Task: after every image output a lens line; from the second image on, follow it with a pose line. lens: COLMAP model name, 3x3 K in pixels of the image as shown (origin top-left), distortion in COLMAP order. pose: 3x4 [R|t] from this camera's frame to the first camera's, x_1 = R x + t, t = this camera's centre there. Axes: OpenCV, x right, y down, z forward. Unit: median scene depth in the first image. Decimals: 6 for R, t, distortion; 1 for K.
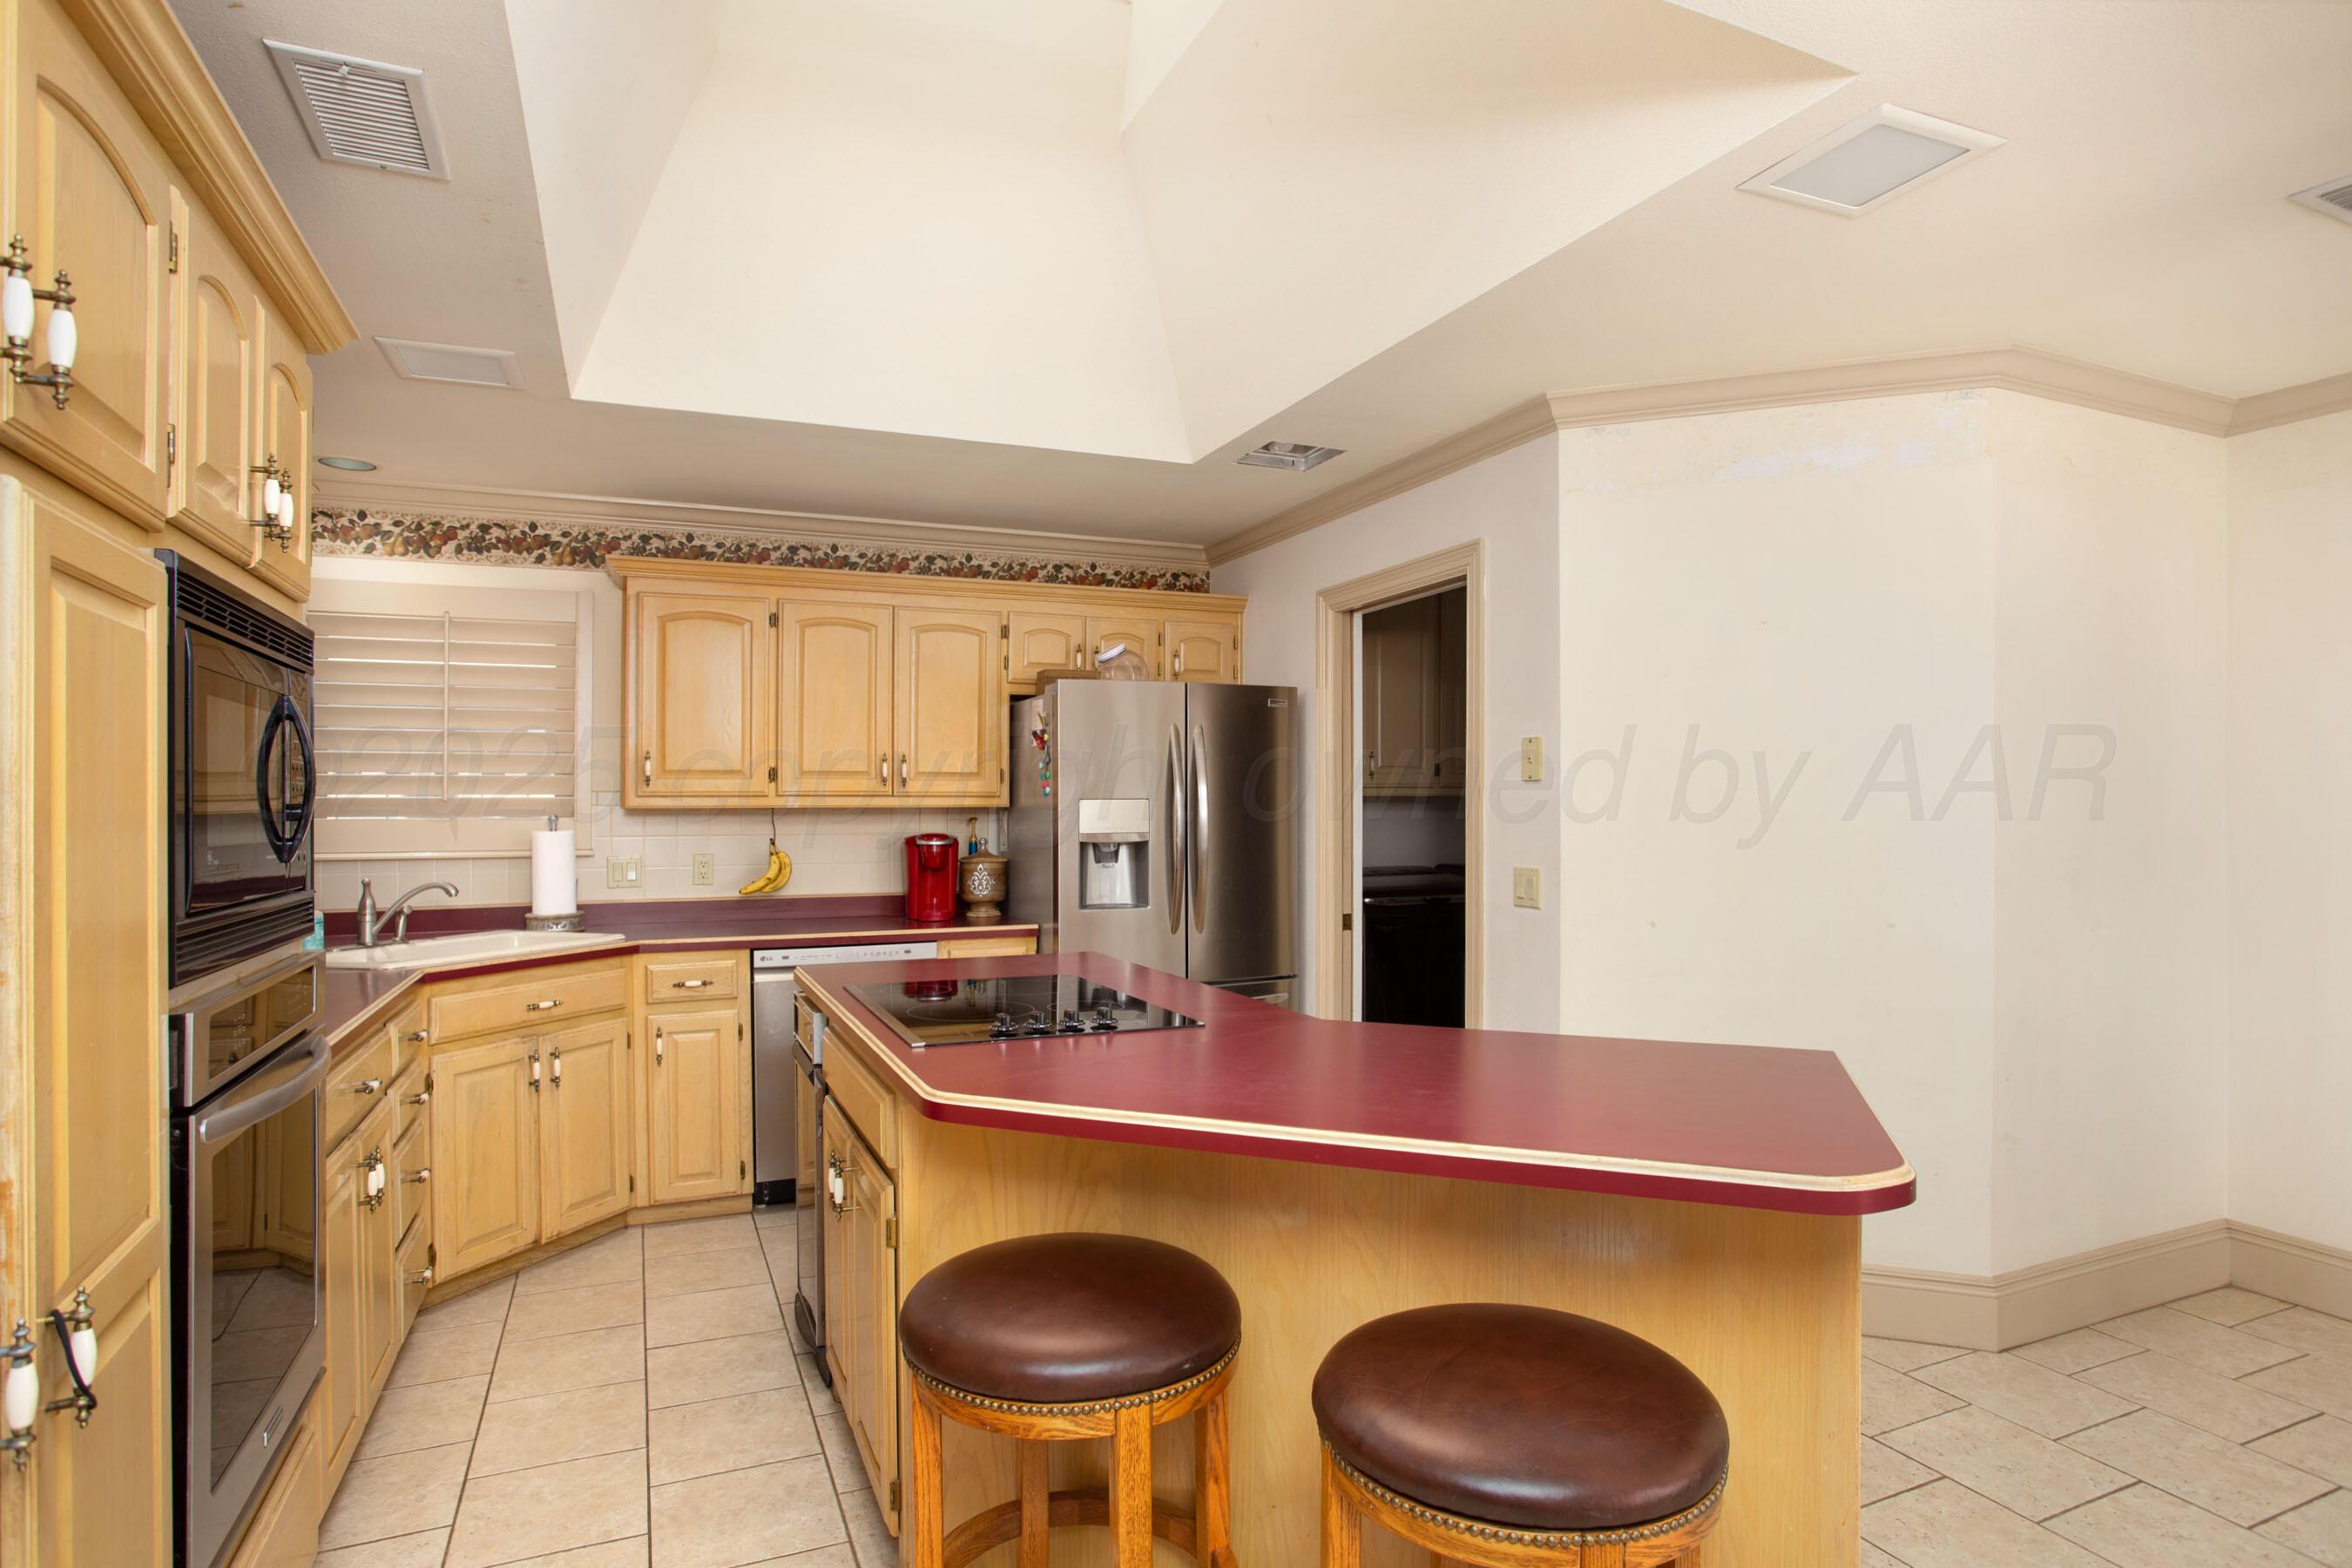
lens RADIAL K [[1324.0, 0, 1171.7], [0, 1324.0, 780.2], [0, 0, 1]] dist [0.001376, 0.000022]
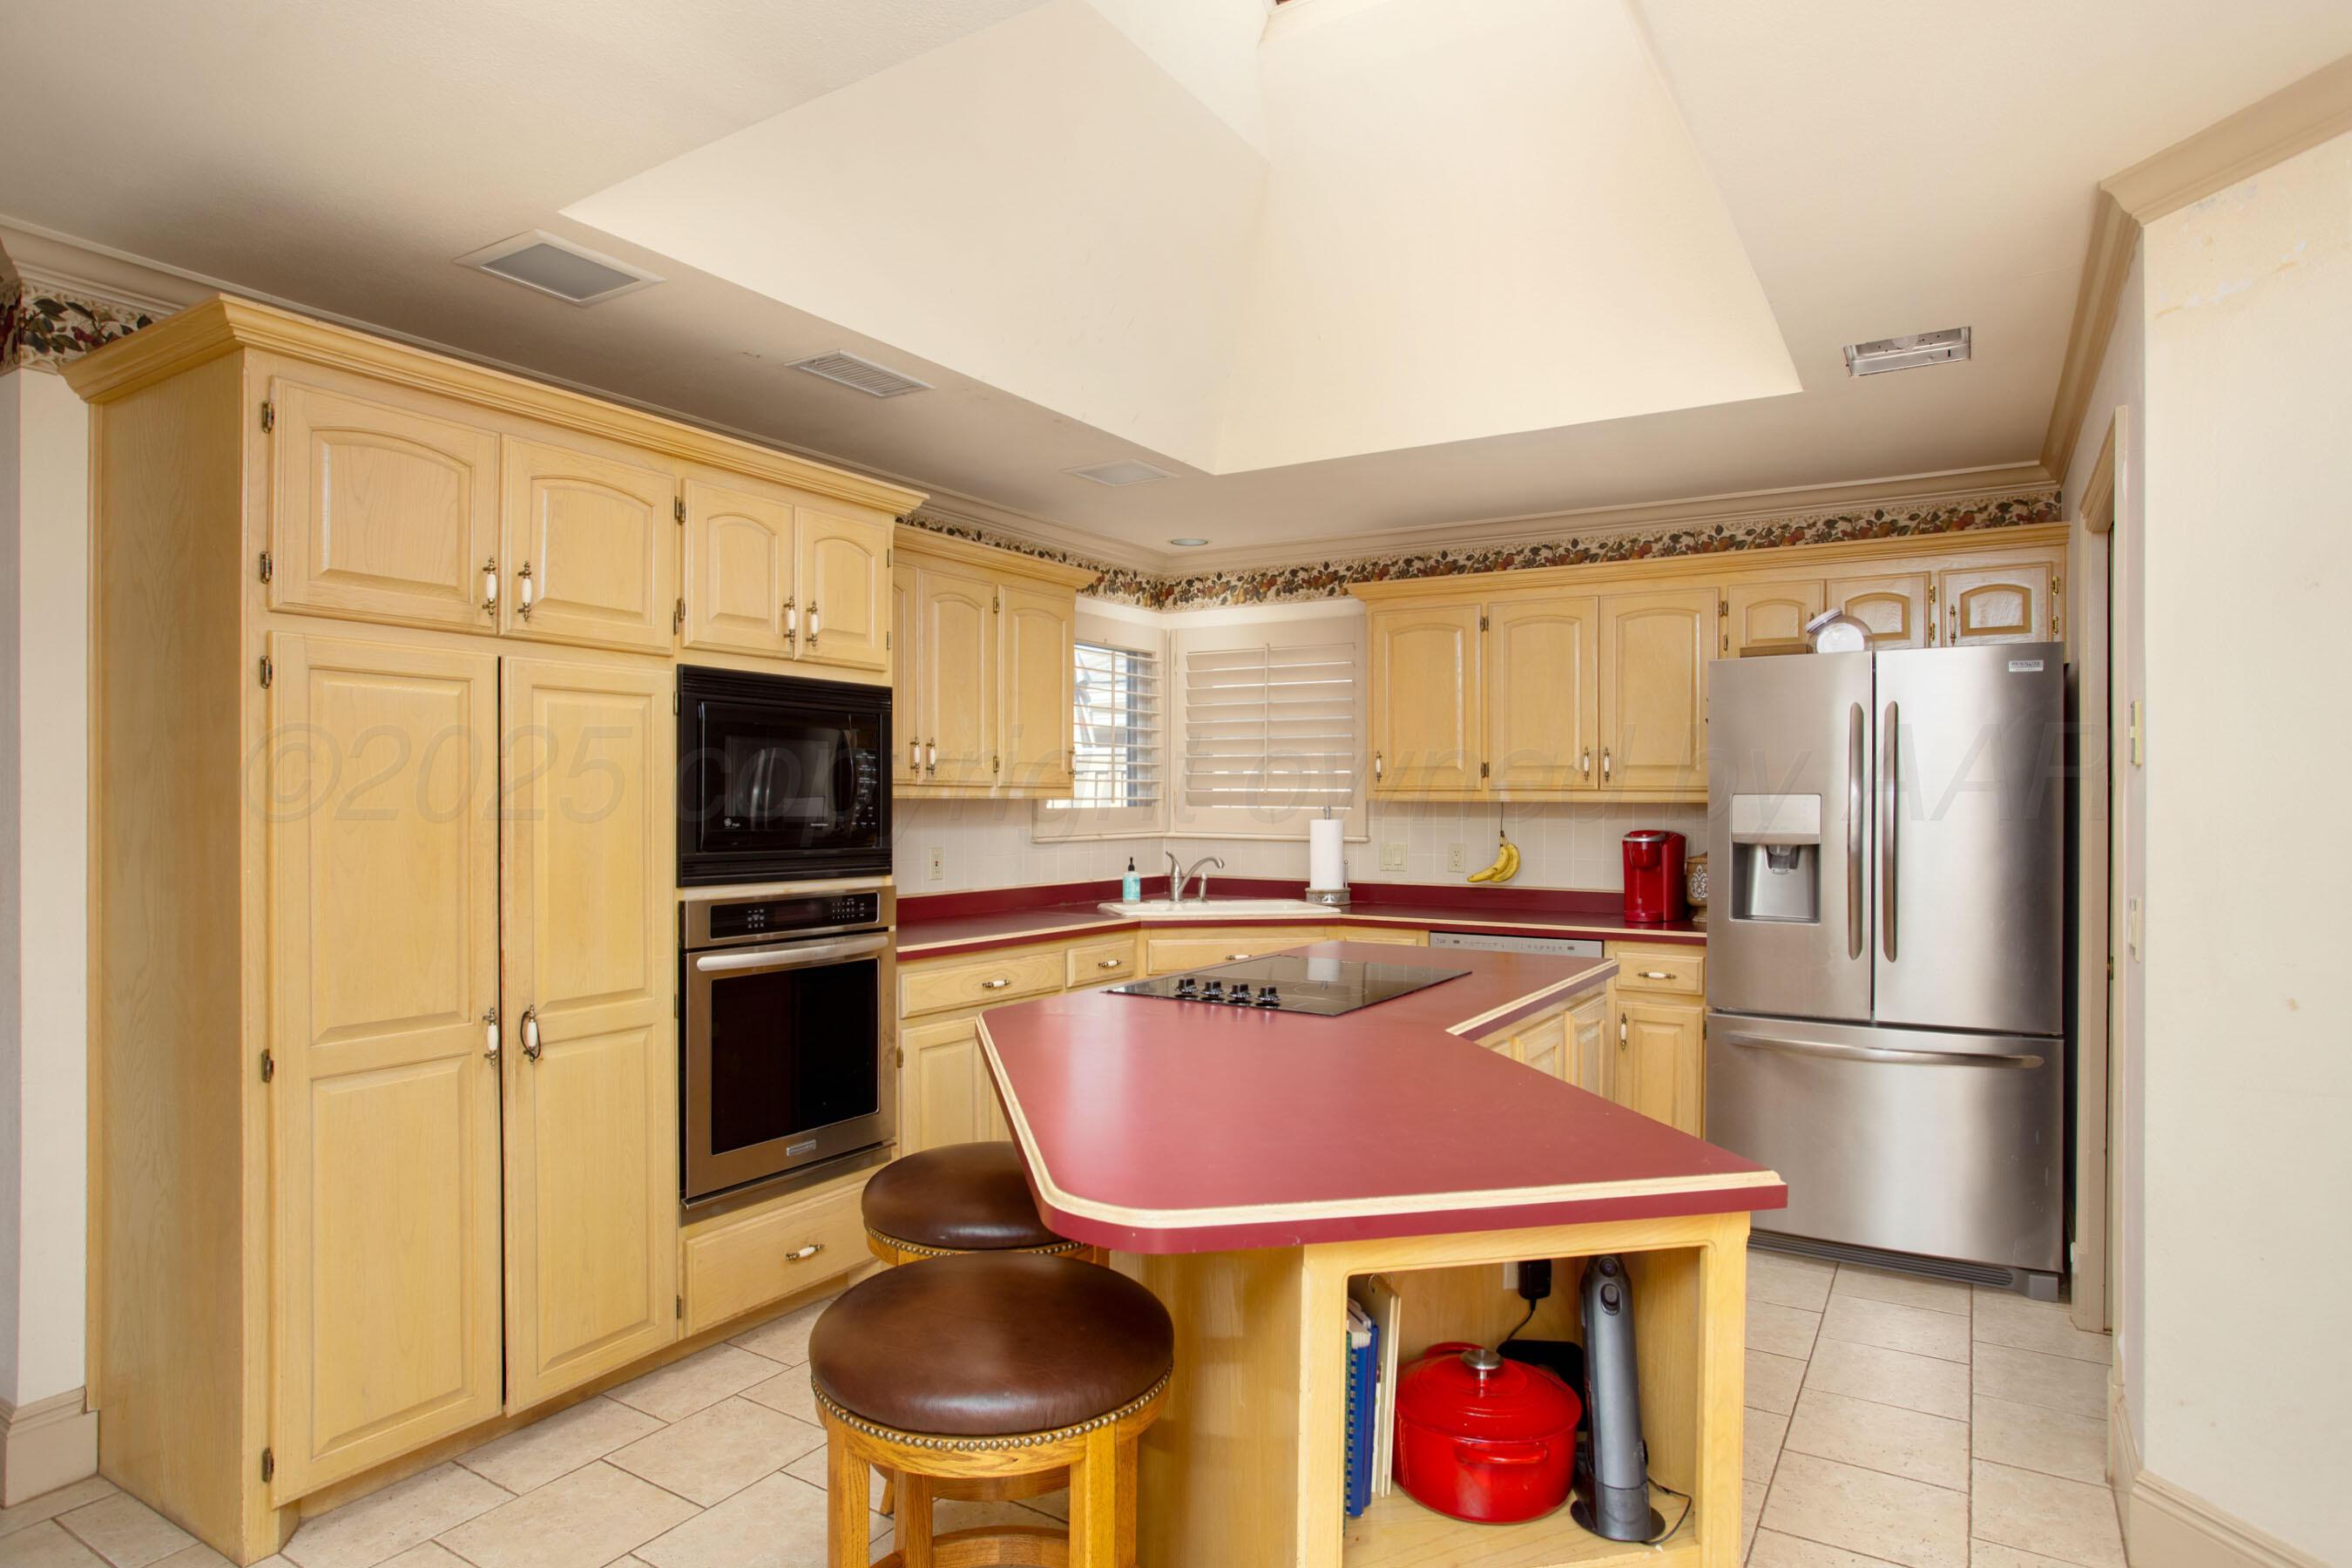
lens RADIAL K [[1324.7, 0, 1175.0], [0, 1324.7, 799.2], [0, 0, 1]] dist [0.005413, 0.001351]
pose [[0.598991, 0.006598, -0.800728, 0.396350], [0.007971, 0.999867, 0.014201, 0.001835], [0.800716, -0.014889, 0.598859, 0.167711]]
